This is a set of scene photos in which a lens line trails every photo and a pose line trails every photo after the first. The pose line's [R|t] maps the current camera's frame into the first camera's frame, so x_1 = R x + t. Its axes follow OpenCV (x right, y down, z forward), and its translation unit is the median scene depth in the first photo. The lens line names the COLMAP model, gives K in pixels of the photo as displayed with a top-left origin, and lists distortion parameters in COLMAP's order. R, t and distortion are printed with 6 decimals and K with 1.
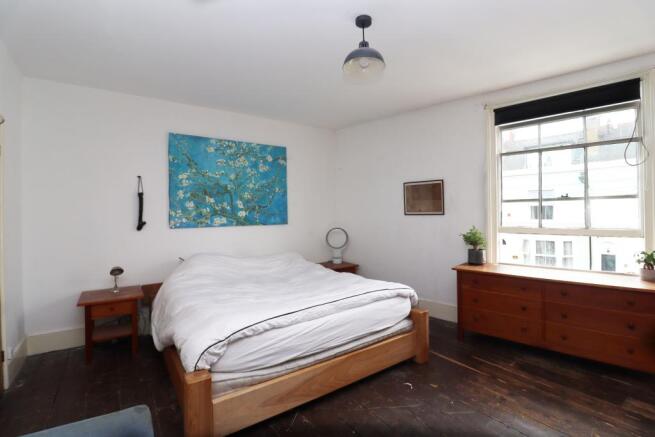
lens RADIAL K [[301.2, 0, 331.9], [0, 301.2, 213.9], [0, 0, 1]] dist [0.002803, -0.014732]
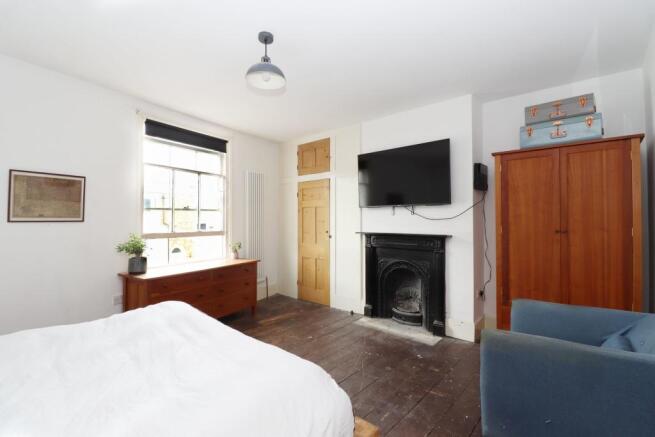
lens RADIAL K [[301.2, 0, 331.9], [0, 301.2, 213.9], [0, 0, 1]] dist [0.002803, -0.014732]
pose [[-0.196980, 0.031587, 0.979899, -0.563583], [0.006386, 0.999501, -0.030936, 0.011978], [-0.980387, 0.000164, -0.197083, 0.569717]]
